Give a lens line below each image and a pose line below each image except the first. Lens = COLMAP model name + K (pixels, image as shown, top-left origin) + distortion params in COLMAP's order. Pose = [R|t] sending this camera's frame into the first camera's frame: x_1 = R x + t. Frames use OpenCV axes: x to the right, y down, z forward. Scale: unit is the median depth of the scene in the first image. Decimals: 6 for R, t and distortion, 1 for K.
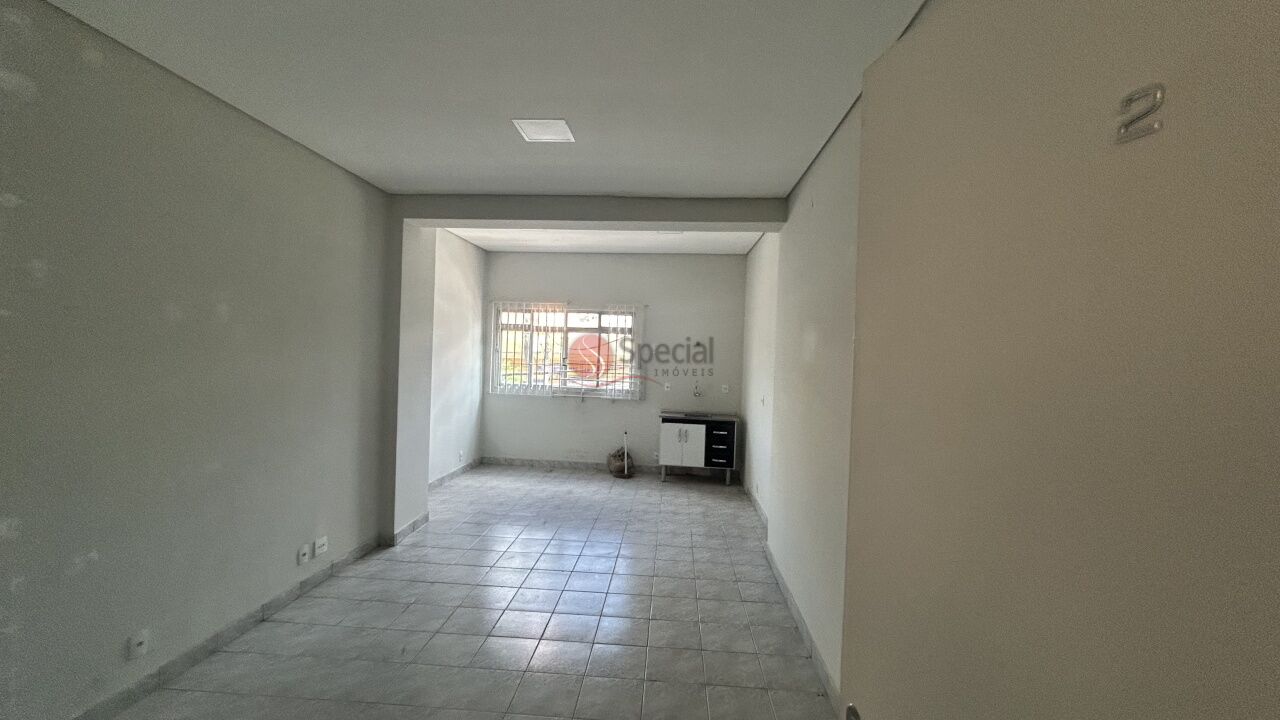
lens RADIAL K [[519.5, 0, 641.5], [0, 519.5, 359.2], [0, 0, 1]] dist [-0.004206, 0.003152]
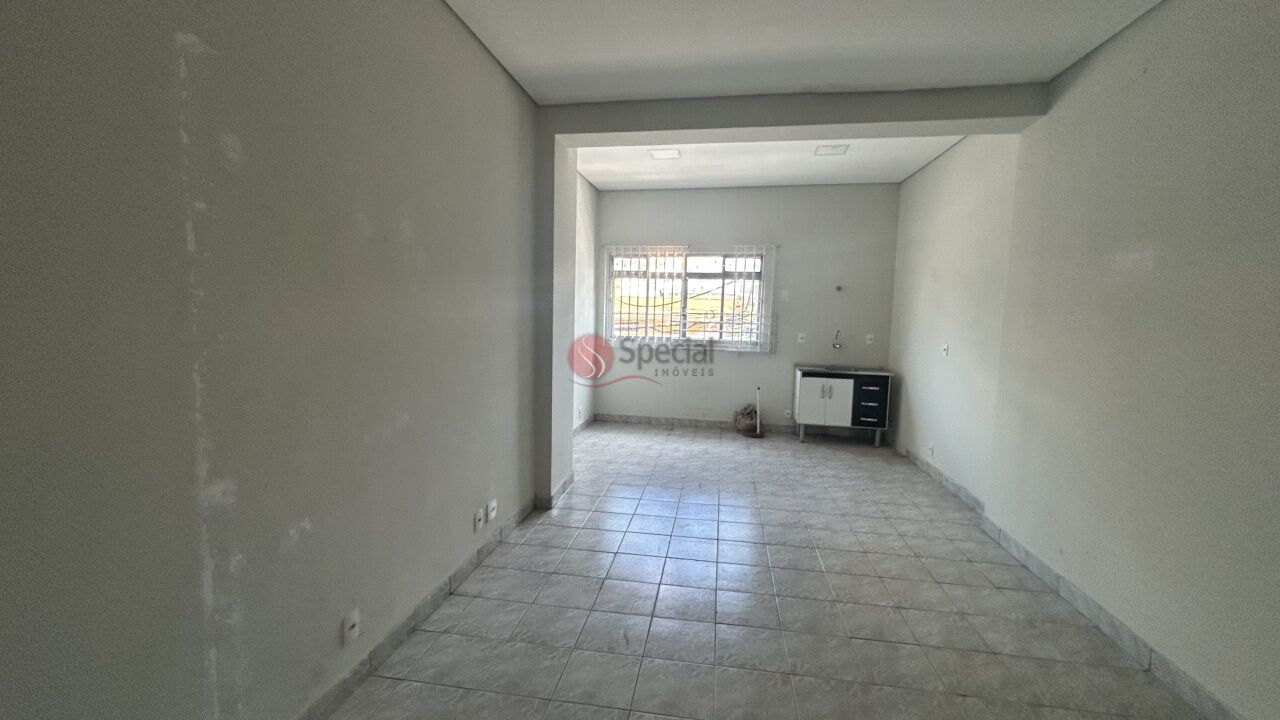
lens RADIAL K [[519.5, 0, 642.2], [0, 519.5, 360.4], [0, 0, 1]] dist [-0.004206, 0.003152]
pose [[0.995699, -0.002118, -0.092624, -0.153804], [0.009361, 0.996923, 0.077827, 0.021834], [0.092174, -0.078359, 0.992655, 0.090072]]
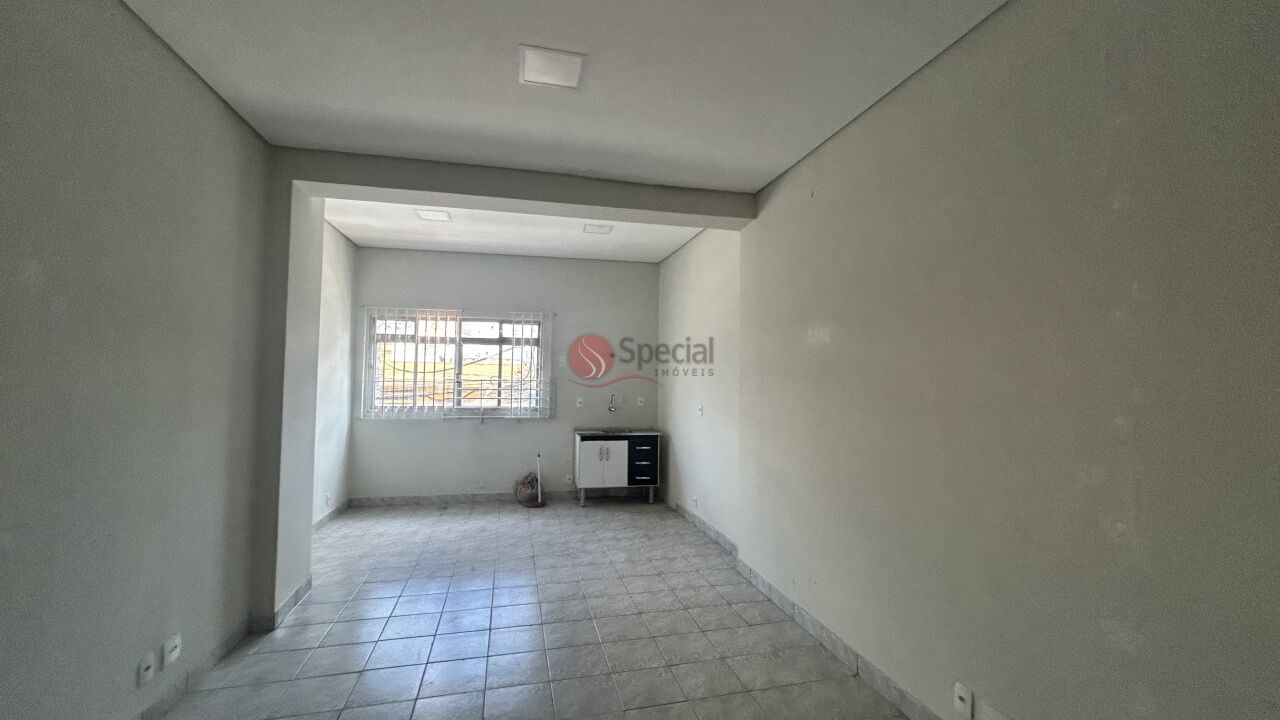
lens RADIAL K [[519.5, 0, 643.0], [0, 519.5, 360.7], [0, 0, 1]] dist [-0.004206, 0.003152]
pose [[0.951244, -0.012323, 0.308193, -0.137099], [0.025670, 0.998898, -0.039289, 0.020306], [-0.307369, 0.045284, 0.950512, 0.096914]]
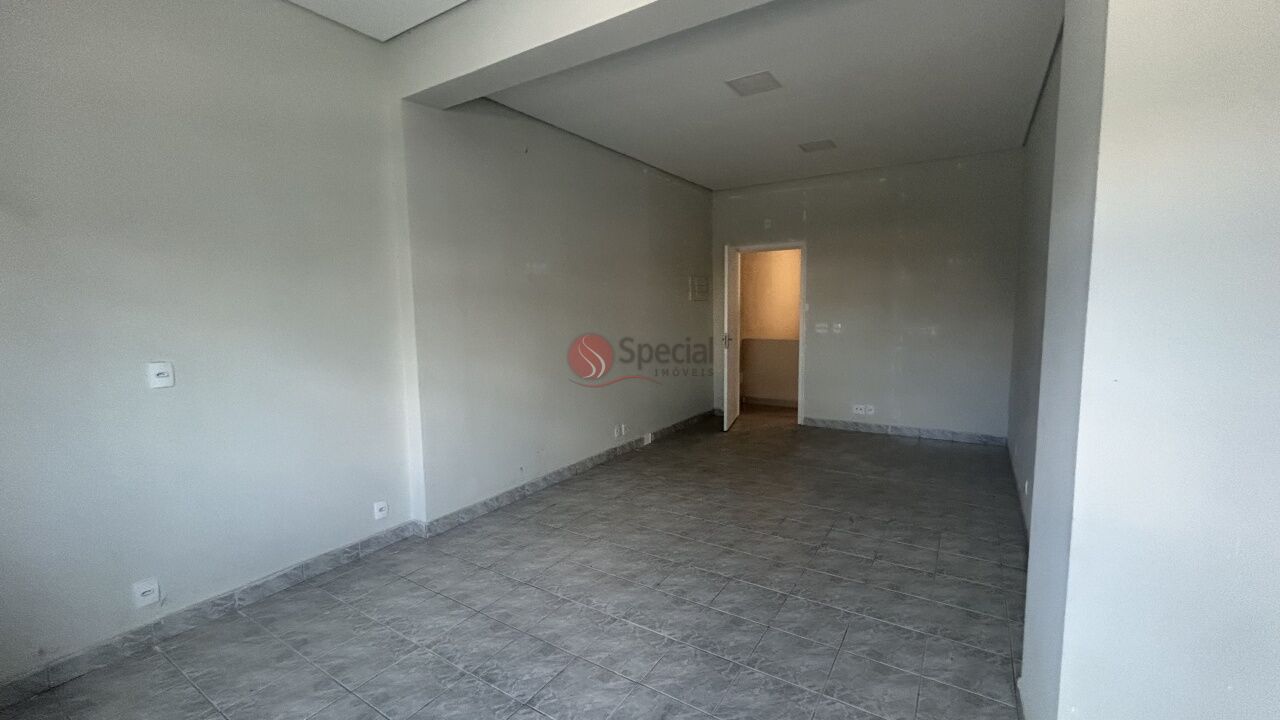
lens RADIAL K [[519.5, 0, 639.8], [0, 519.5, 362.1], [0, 0, 1]] dist [-0.004206, 0.003152]
pose [[-0.873373, -0.074358, 0.481342, -0.254665], [-0.006852, 0.990055, 0.140512, 0.005248], [-0.487003, 0.119421, -0.865197, 0.986739]]
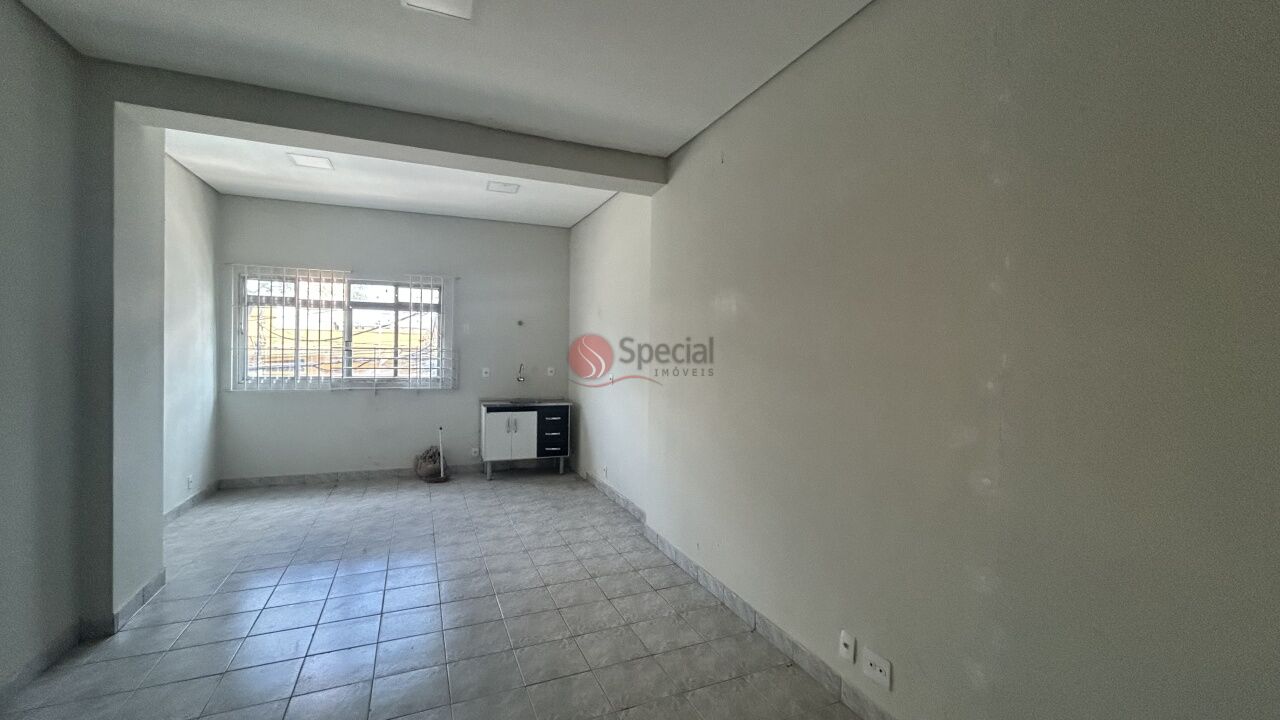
lens RADIAL K [[519.5, 0, 643.0], [0, 519.5, 360.2], [0, 0, 1]] dist [-0.004206, 0.003152]
pose [[0.888882, -0.028337, 0.457260, -0.124759], [0.021709, 0.999569, 0.019745, 0.023146], [-0.457622, -0.007624, 0.889114, 0.108102]]
